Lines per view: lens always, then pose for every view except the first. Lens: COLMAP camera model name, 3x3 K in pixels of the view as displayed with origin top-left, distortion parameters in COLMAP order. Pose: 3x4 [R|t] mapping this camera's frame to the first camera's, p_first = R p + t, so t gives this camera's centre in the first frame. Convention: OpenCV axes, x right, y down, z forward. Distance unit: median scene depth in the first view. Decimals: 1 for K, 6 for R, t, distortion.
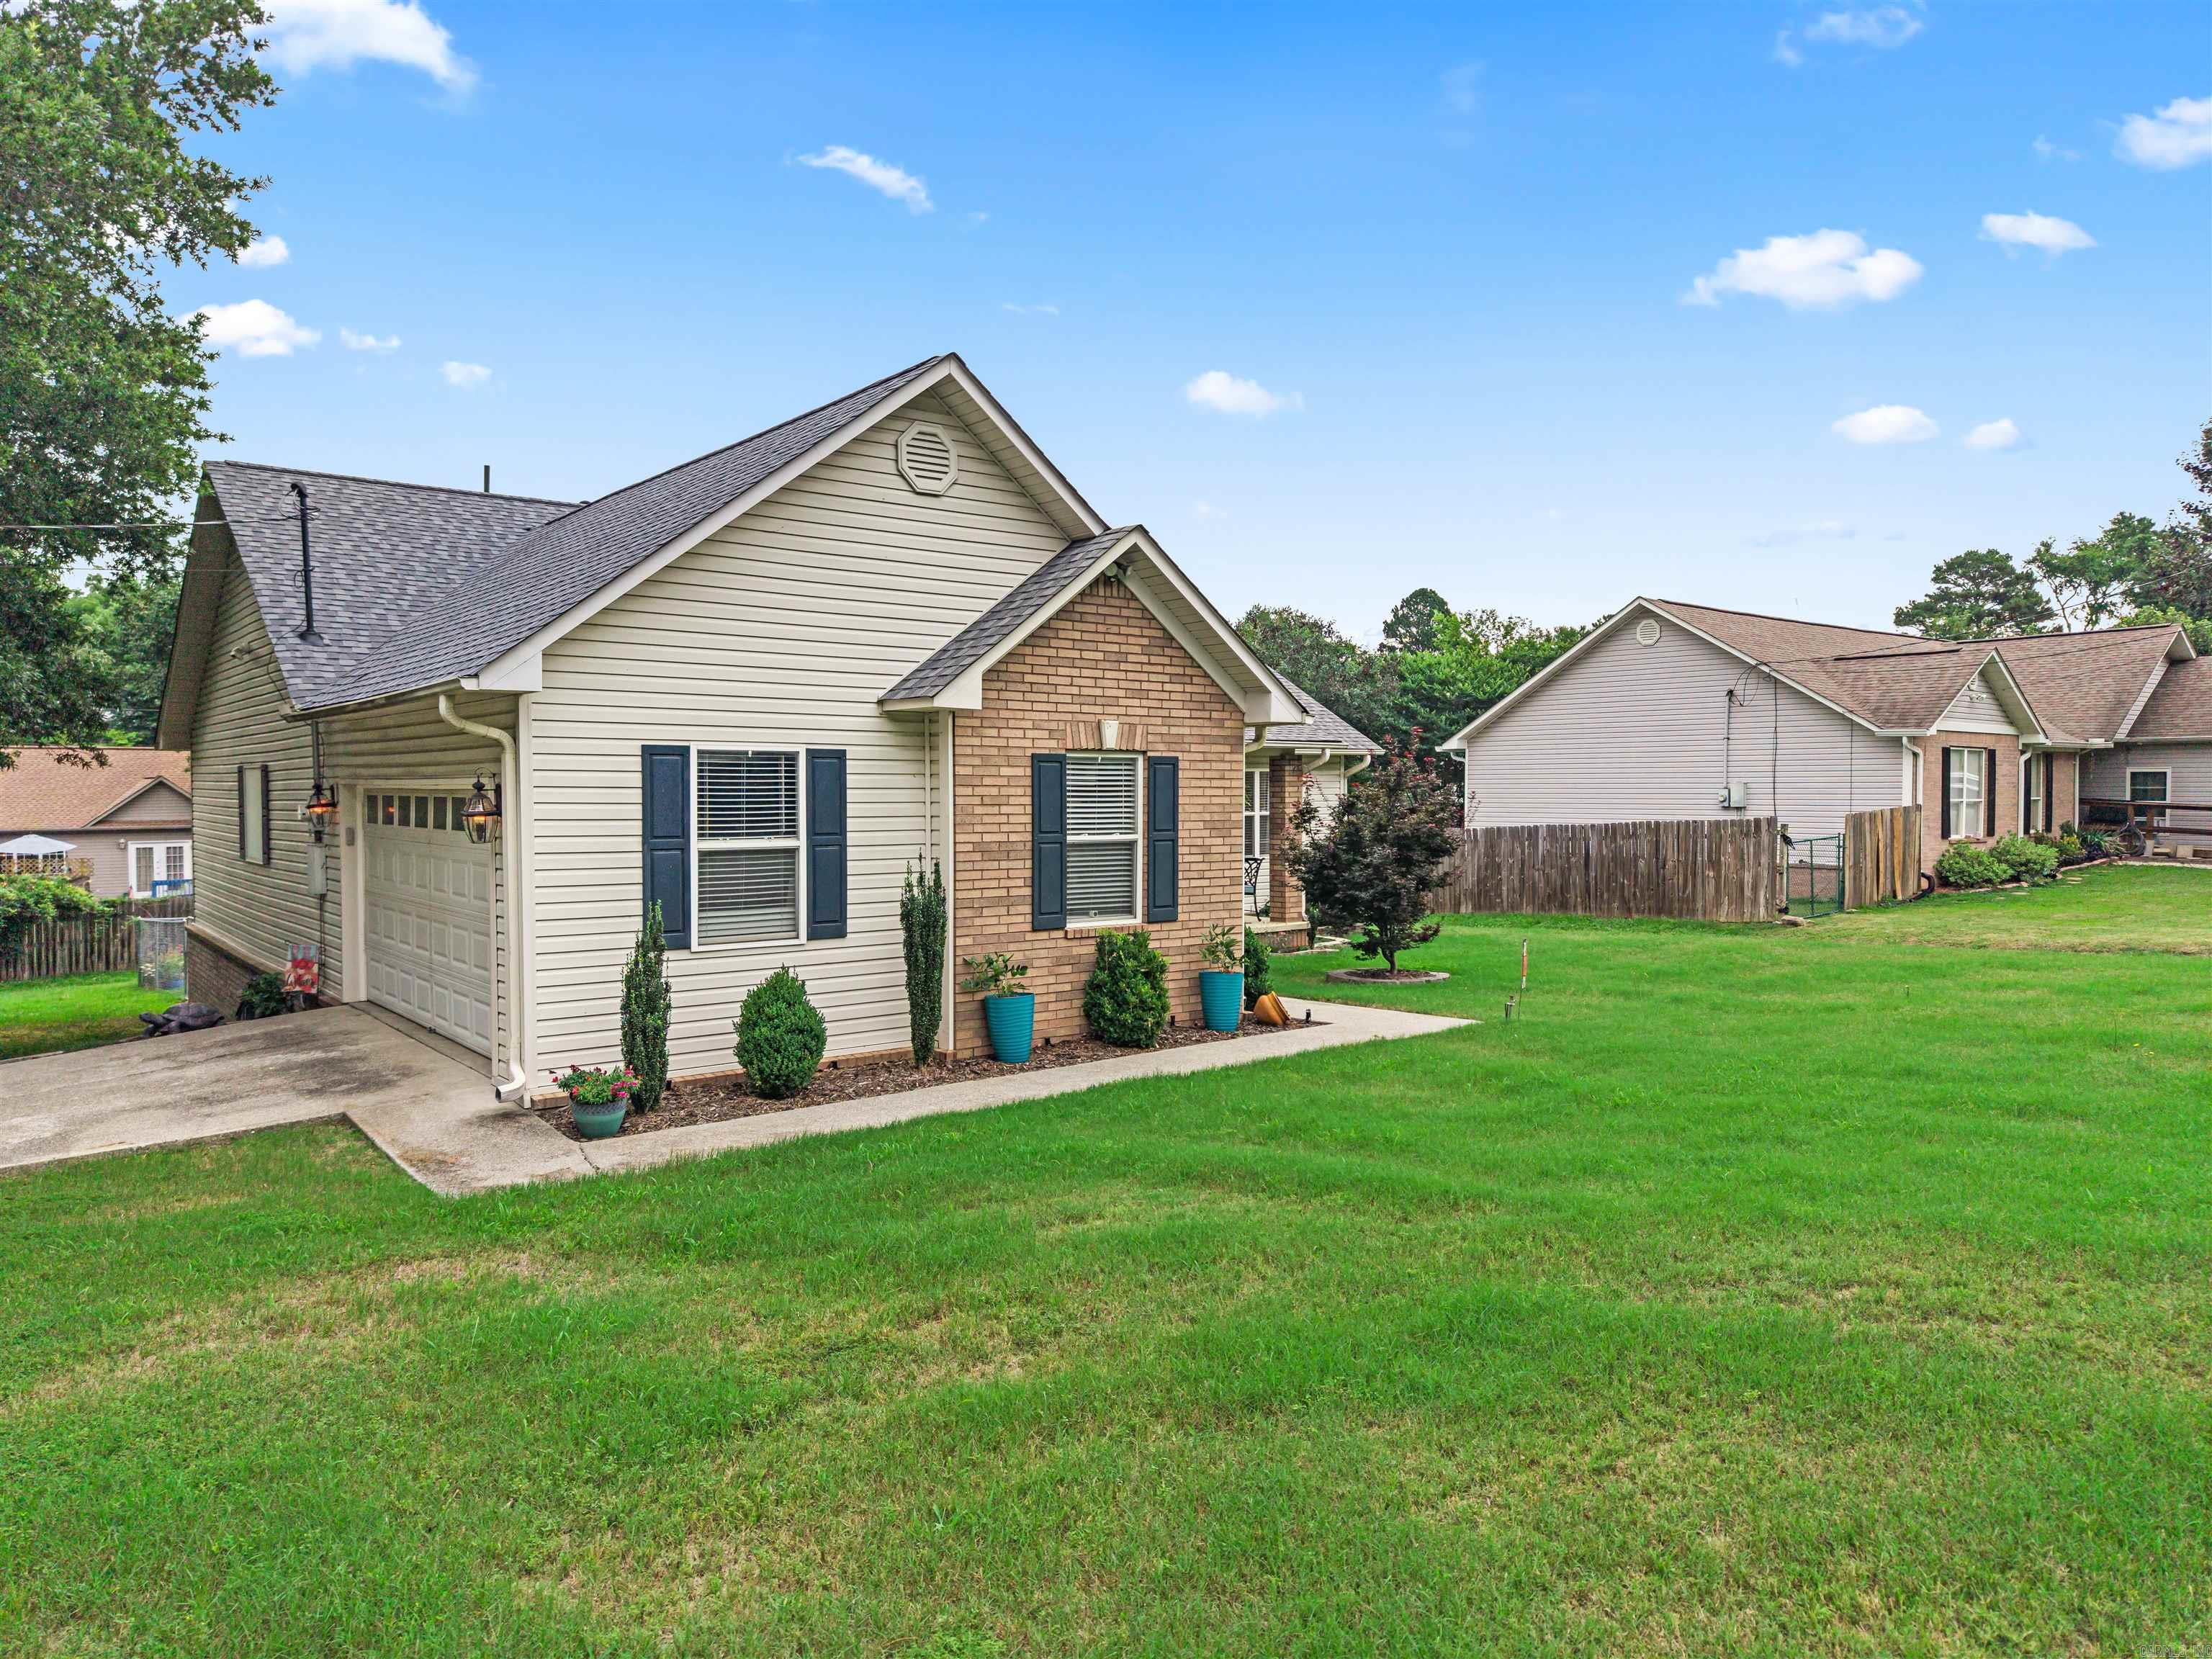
lens RADIAL K [[1493.3, 0, 1101.6], [0, 1493.3, 855.1], [0, 0, 1]] dist [0.107340, -0.000490]
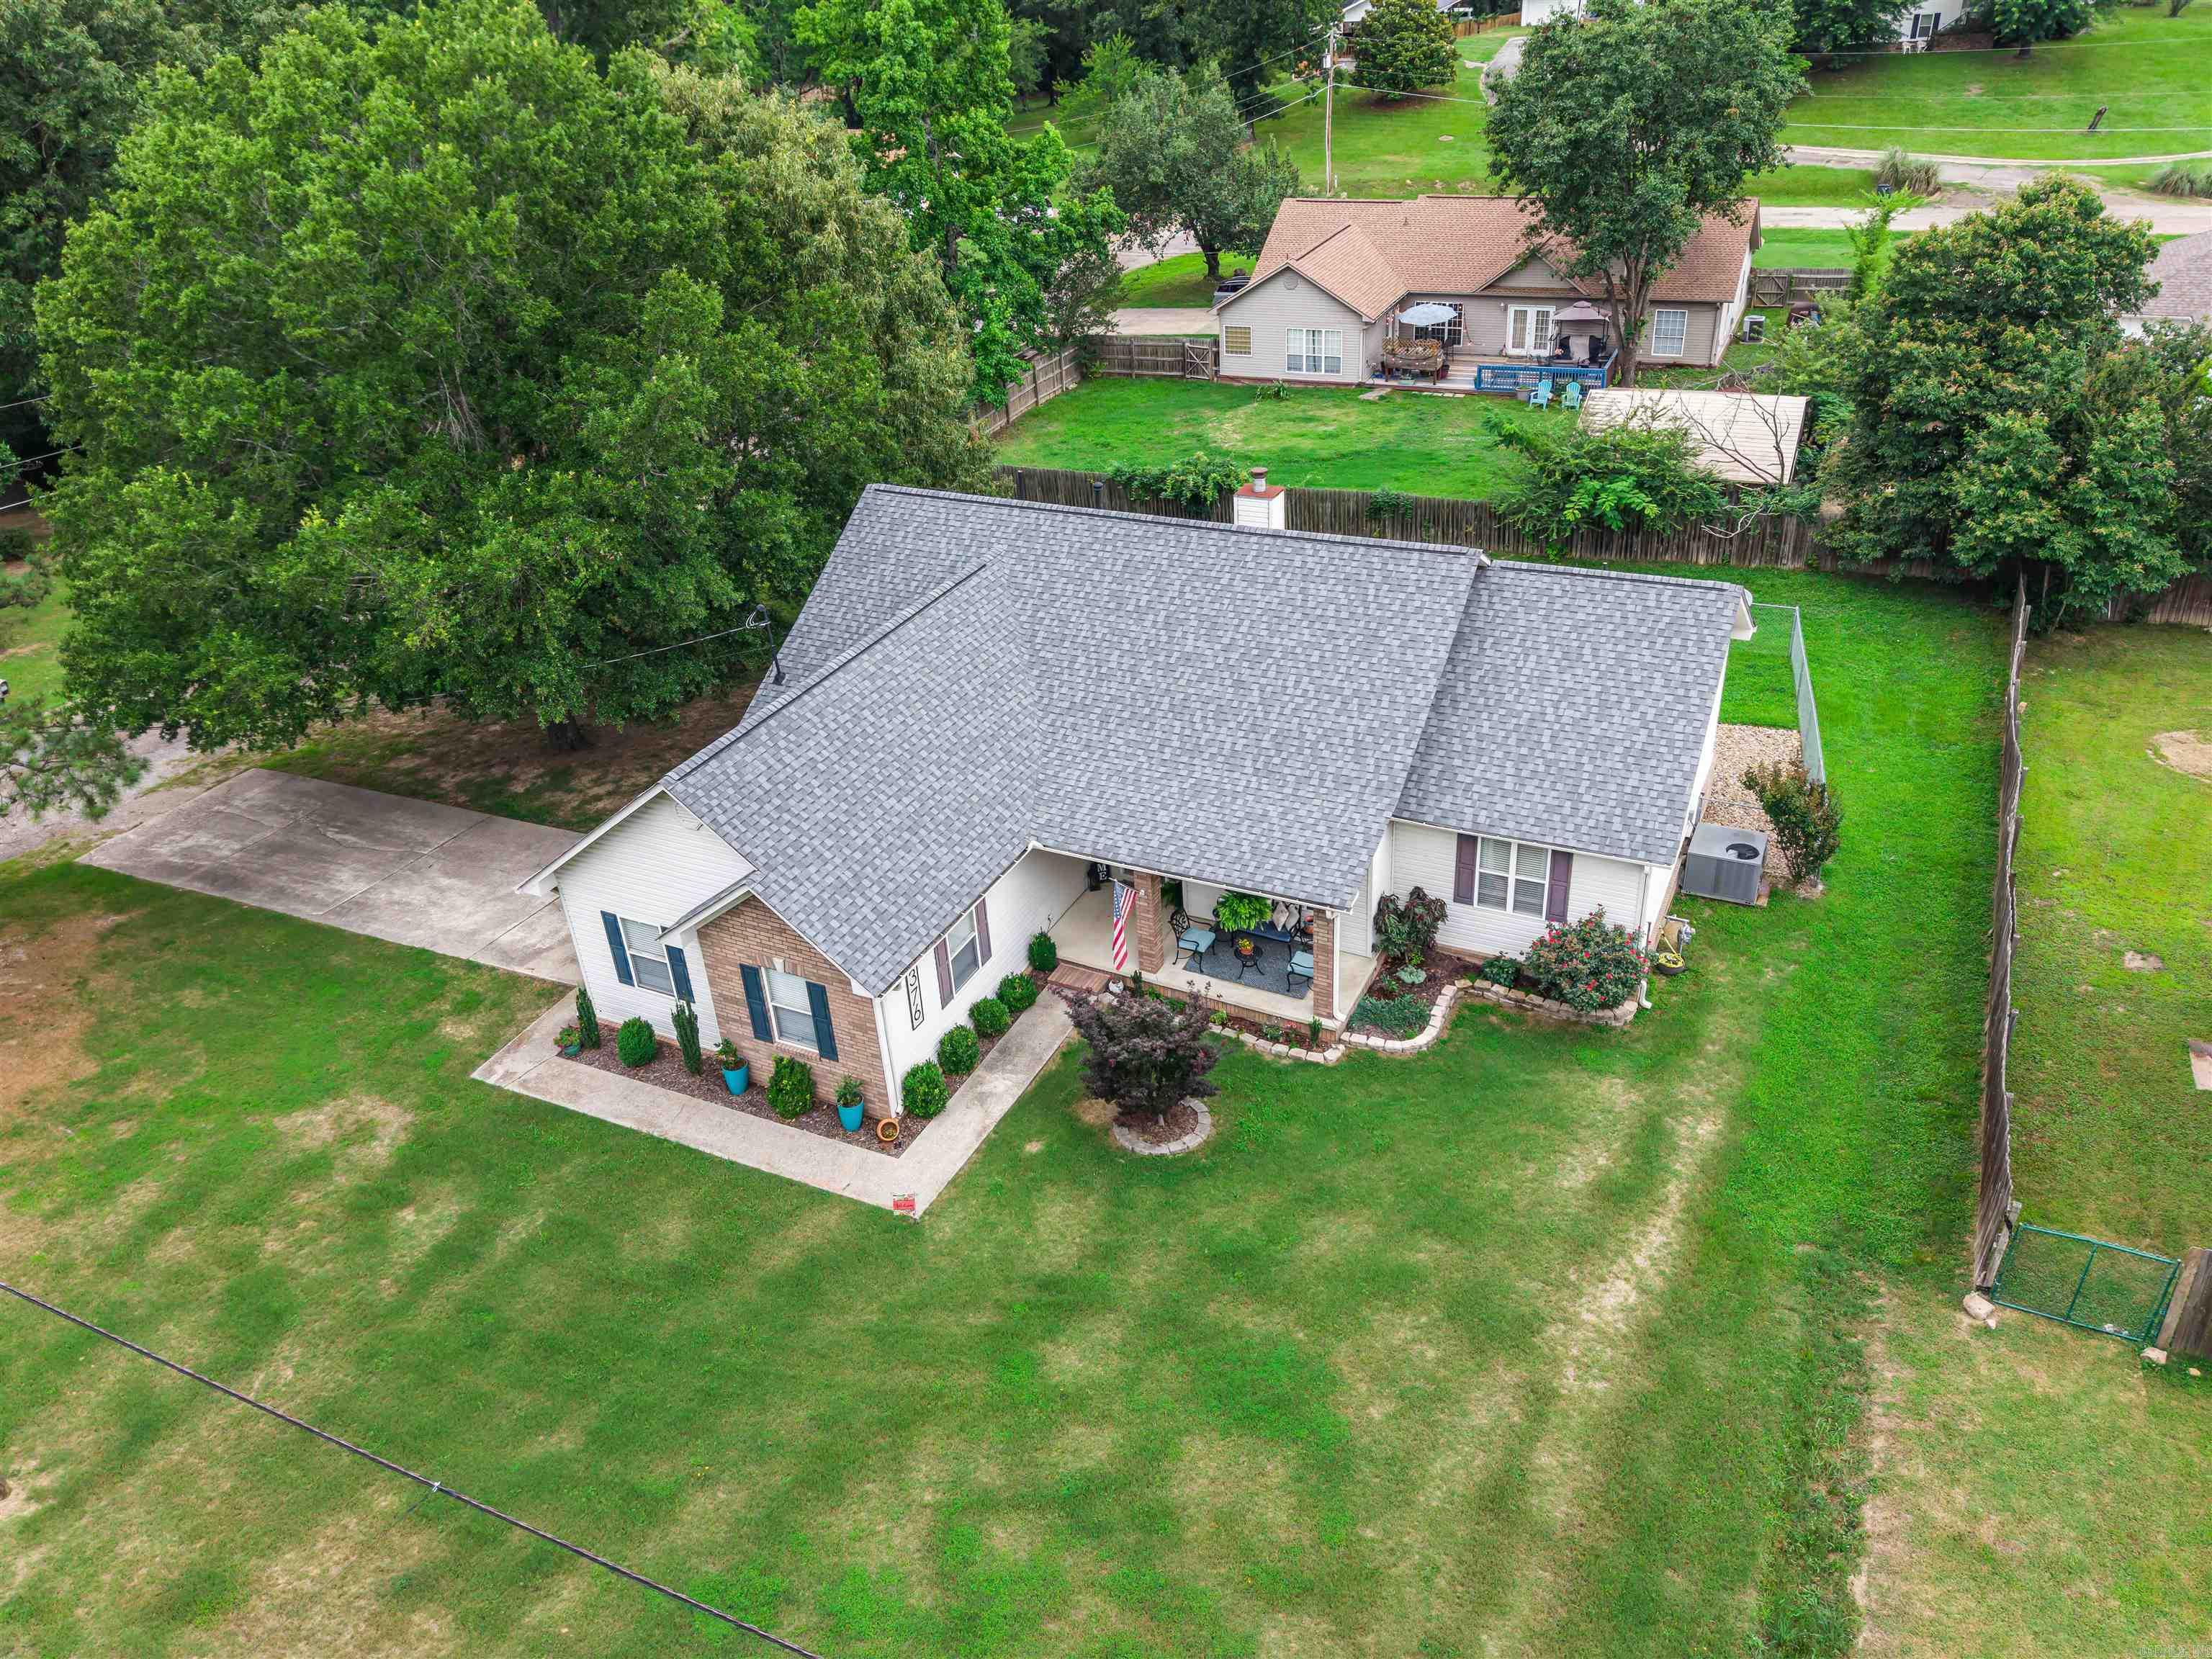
lens RADIAL K [[1612.9, 0, 1103.0], [0, 1612.9, 831.3], [0, 0, 1]] dist [0.055040, -0.095500]
pose [[0.418306, 0.444831, -0.791925, 1.653248], [0.020923, 0.866920, 0.498008, -1.194159], [0.908065, -0.224889, 0.353331, 0.721723]]
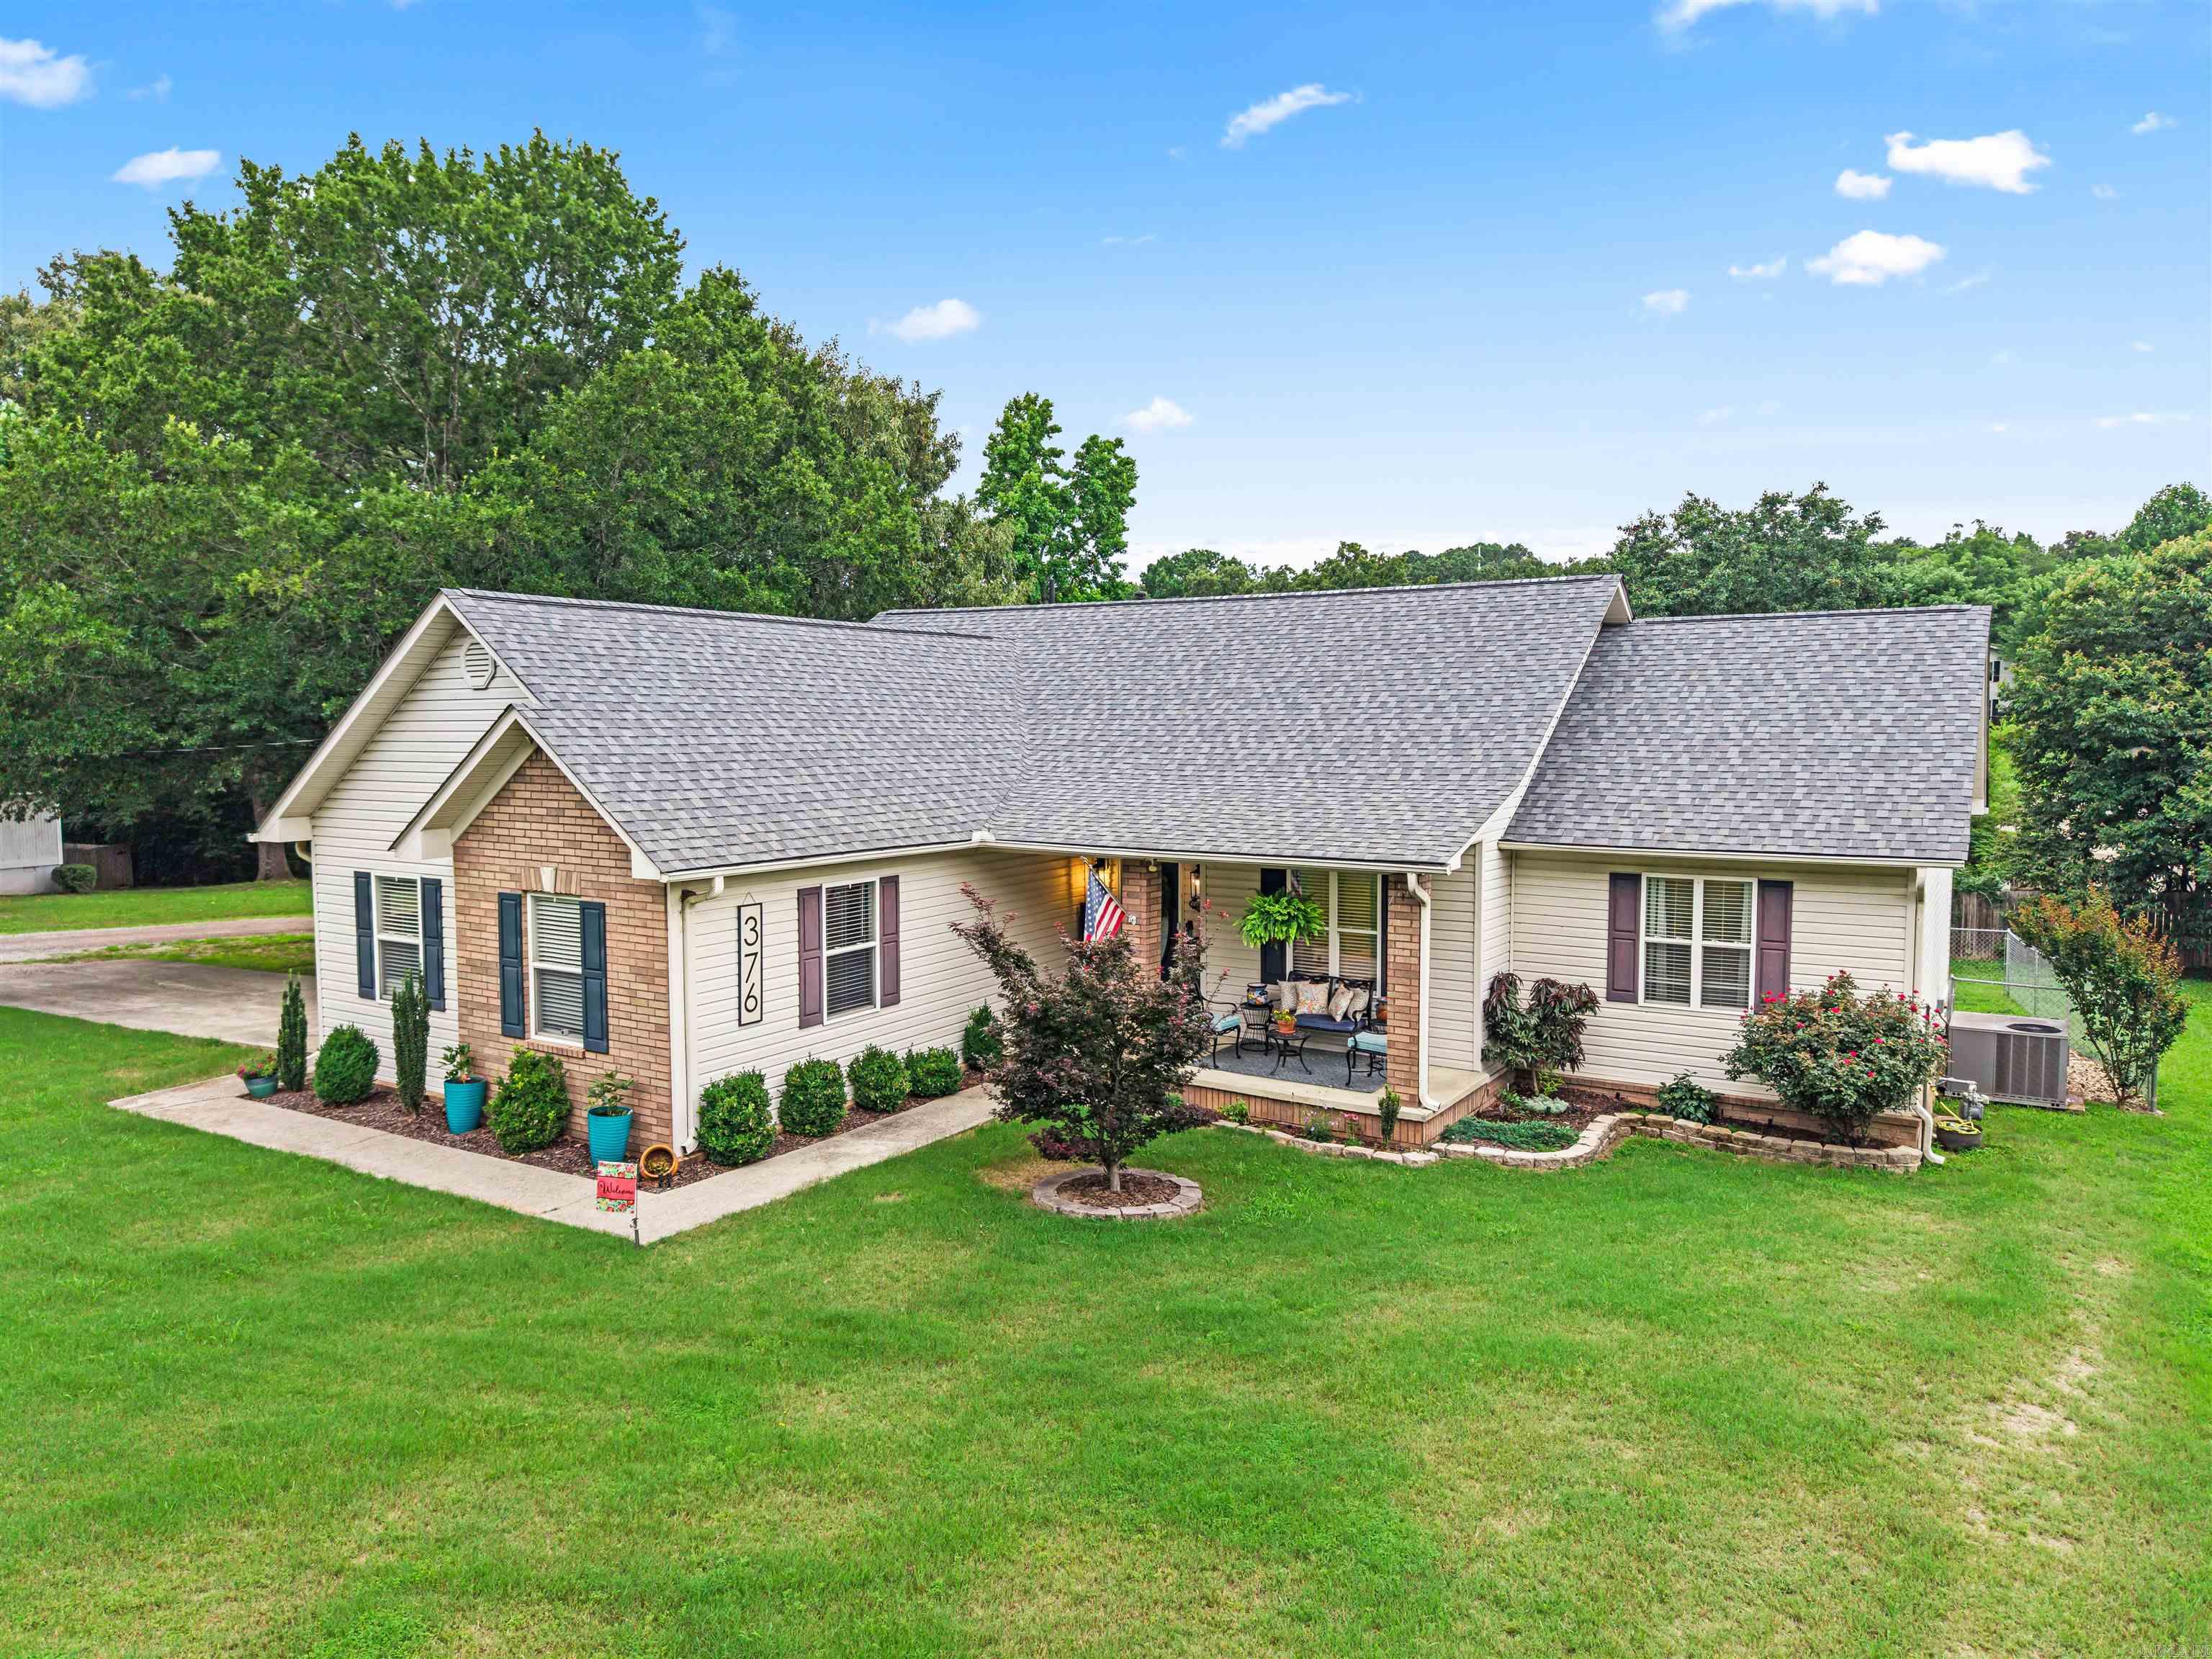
lens RADIAL K [[1493.7, 0, 1106.0], [0, 1493.7, 829.5], [0, 0, 1]] dist [0.006143, -0.006425]
pose [[0.331407, 0.072923, -0.940666, 1.249860], [-0.041540, 0.997170, 0.062668, -0.213286], [0.942573, 0.018307, 0.333498, 1.041993]]
